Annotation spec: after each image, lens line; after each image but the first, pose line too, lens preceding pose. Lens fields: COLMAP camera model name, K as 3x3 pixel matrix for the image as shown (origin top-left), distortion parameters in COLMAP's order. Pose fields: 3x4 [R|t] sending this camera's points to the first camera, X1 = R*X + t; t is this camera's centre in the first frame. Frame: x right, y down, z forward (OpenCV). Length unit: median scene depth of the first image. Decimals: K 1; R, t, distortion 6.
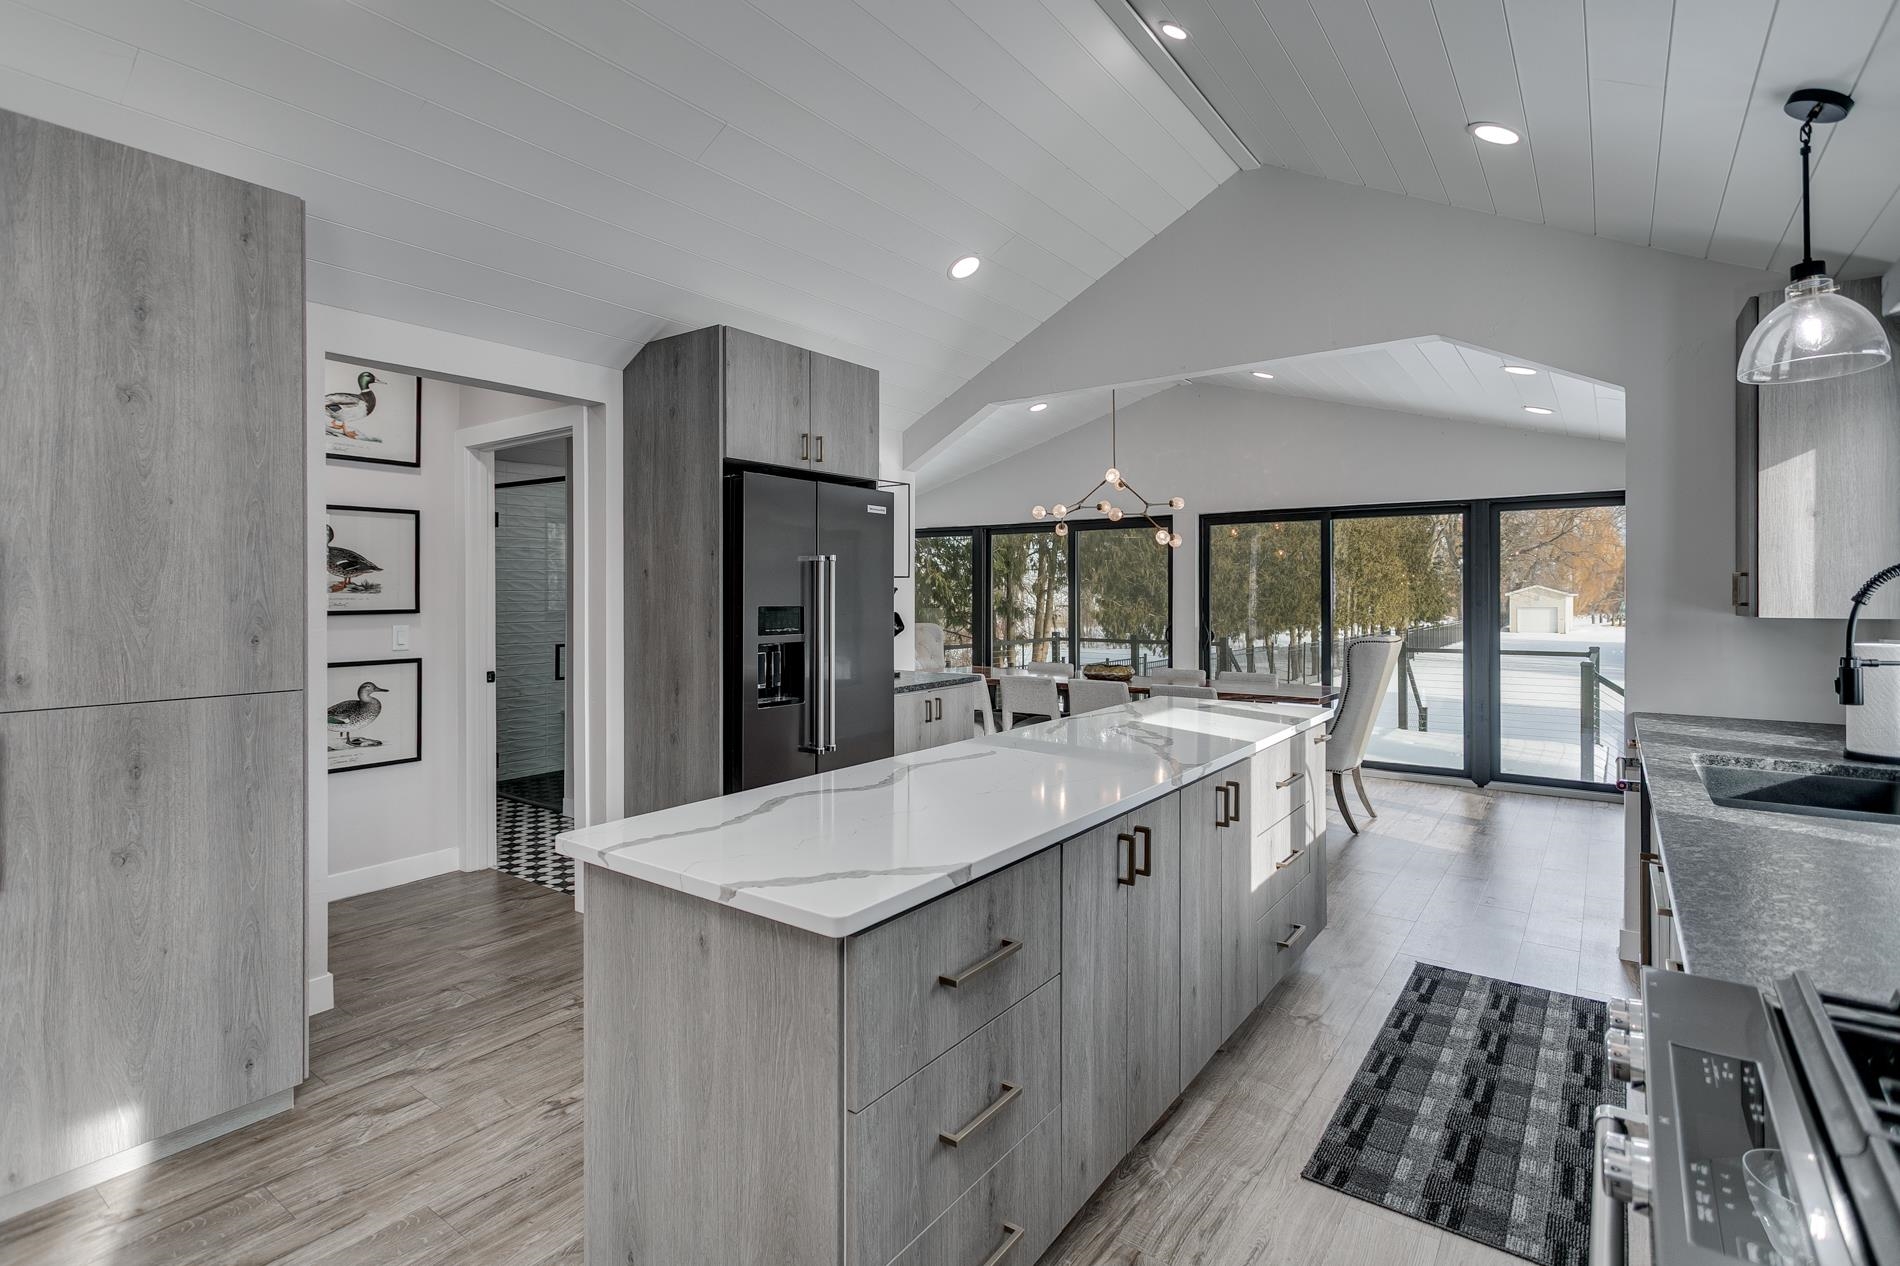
lens RADIAL K [[917.0, 0, 944.6], [0, 917.0, 587.4], [0, 0, 1]] dist [-0.003231, 0.000628]
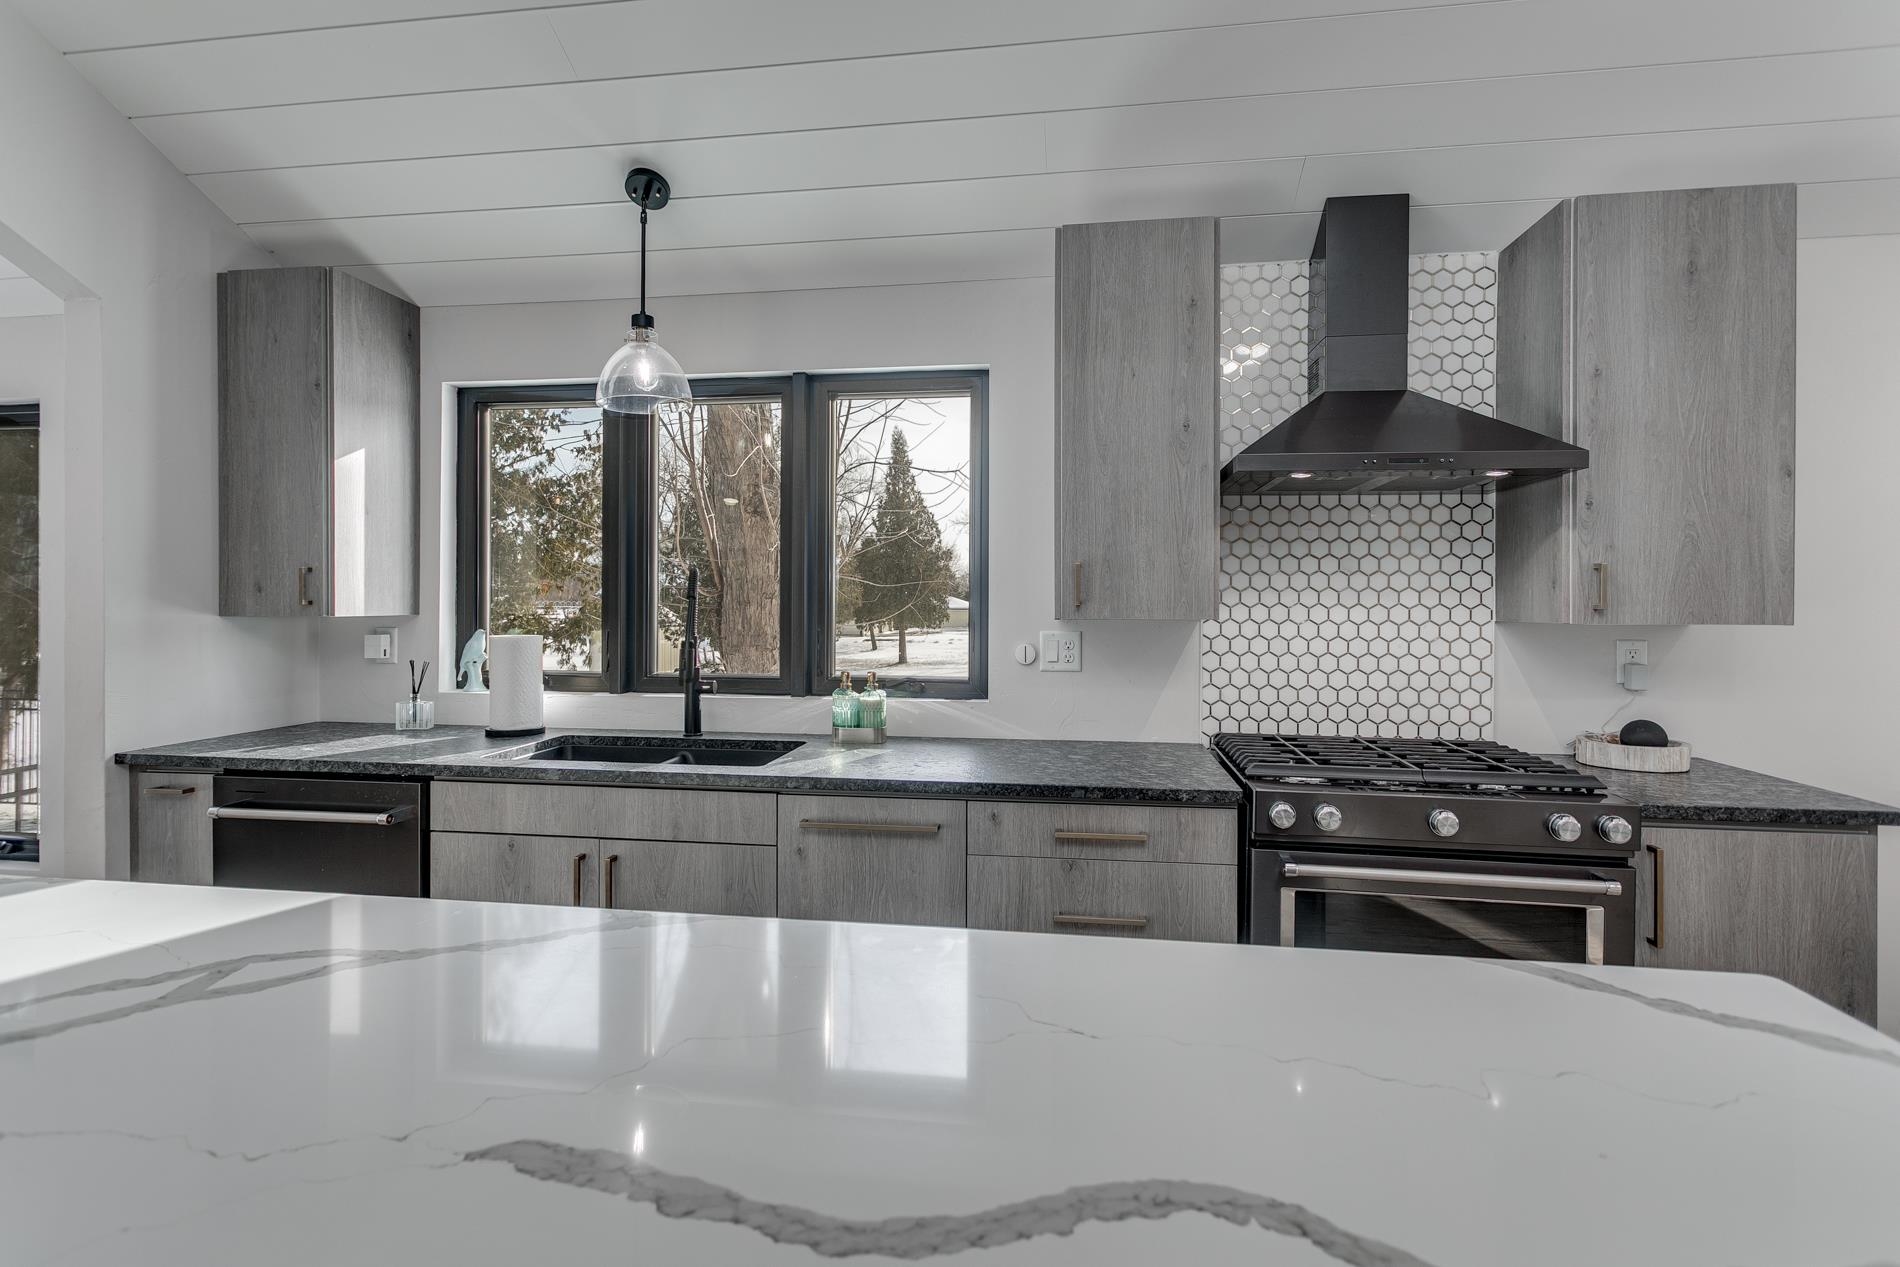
lens RADIAL K [[917.0, 0, 951.7], [0, 917.0, 610.4], [0, 0, 1]] dist [-0.003231, 0.000628]
pose [[-0.459564, -0.001152, 0.888144, -0.280523], [-0.011551, 0.999922, -0.004681, 0.027223], [-0.888069, -0.012410, -0.459542, 1.132547]]
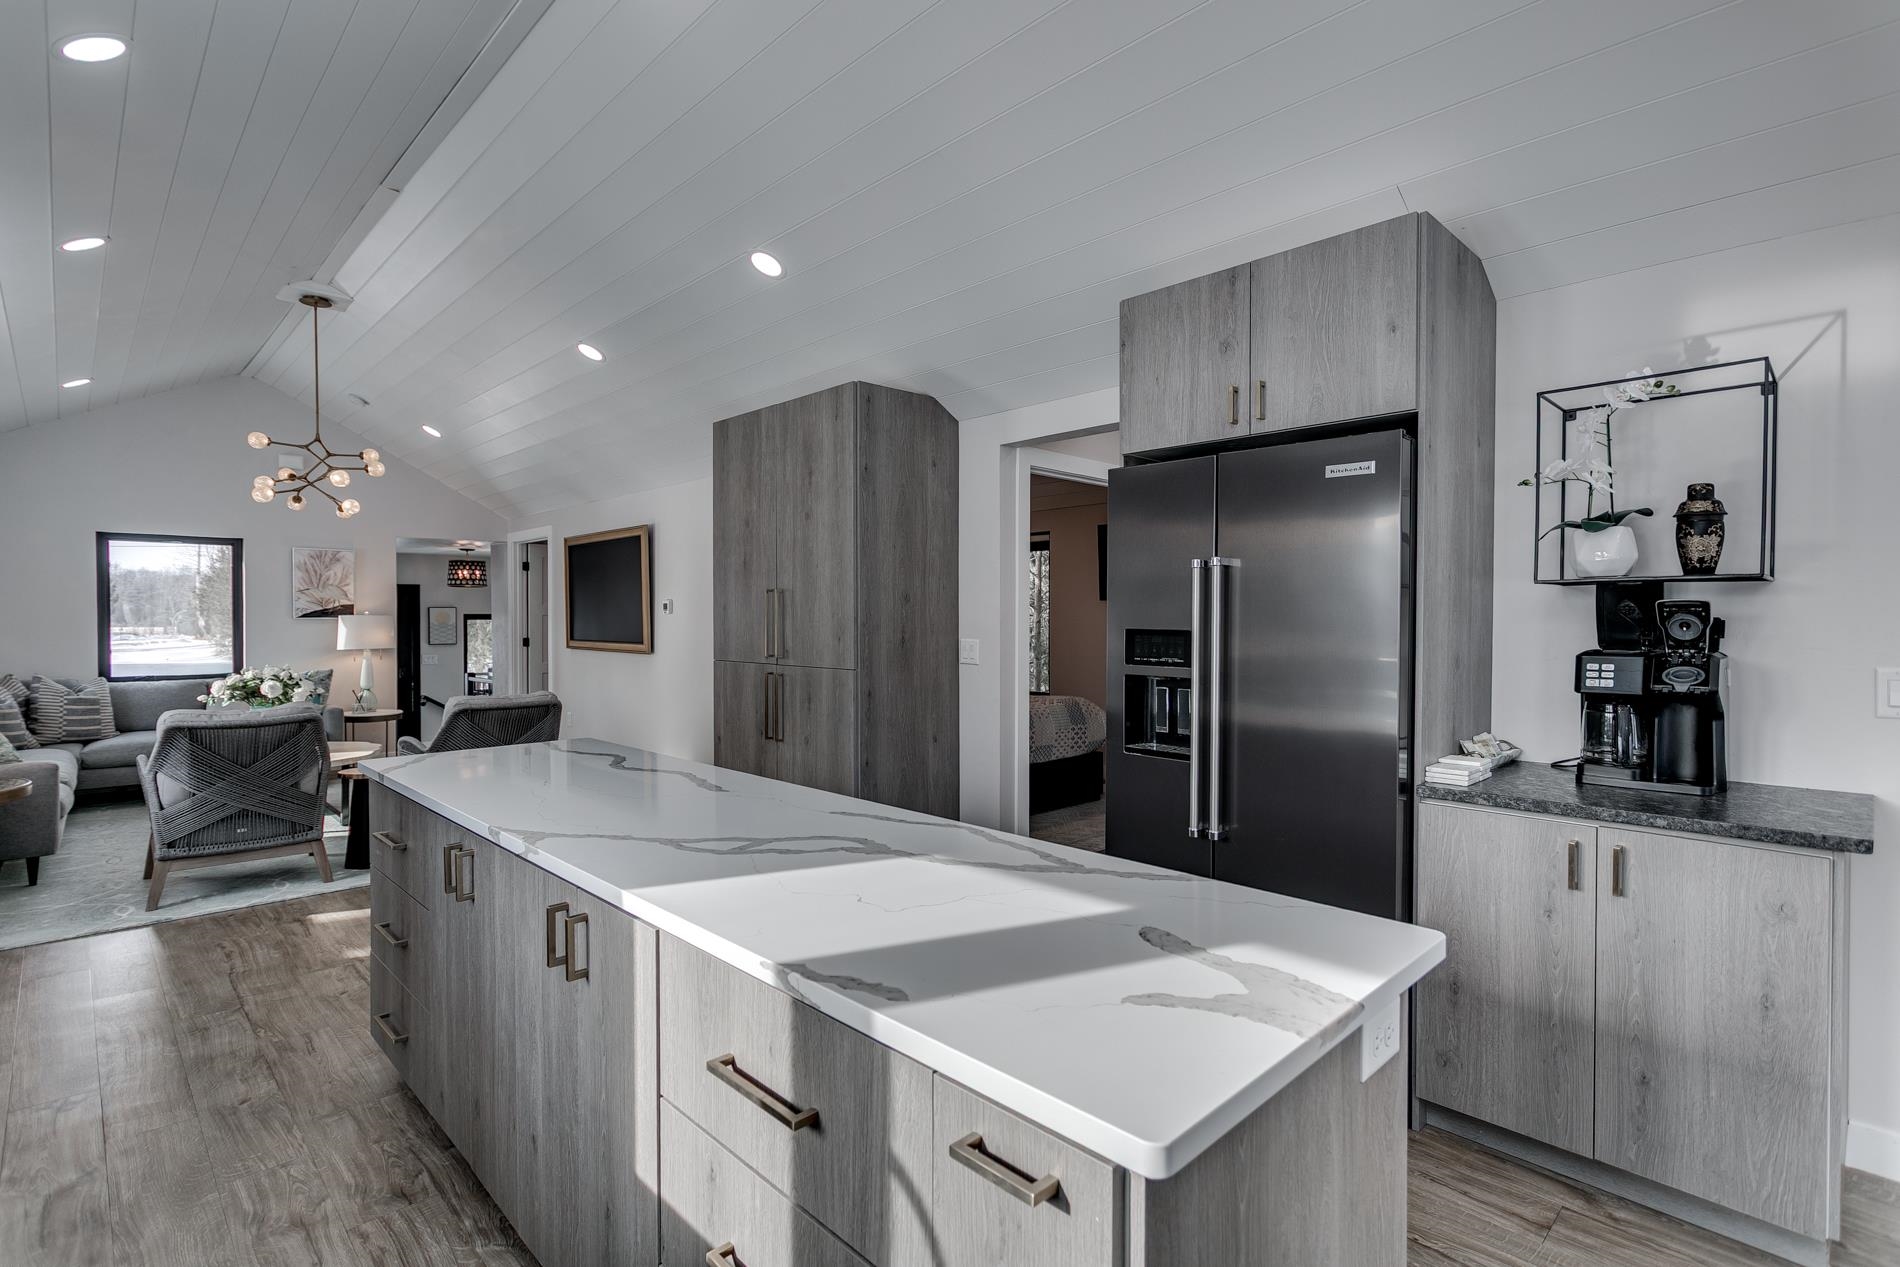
lens RADIAL K [[903.2, 0, 950.4], [0, 903.2, 632.2], [0, 0, 1]] dist [-0.012757, -0.000564]
pose [[-0.167802, 0.015927, -0.985692, 0.974160], [0.002948, 0.999873, 0.015654, 0.016906], [0.985816, -0.000279, -0.167828, 1.534950]]
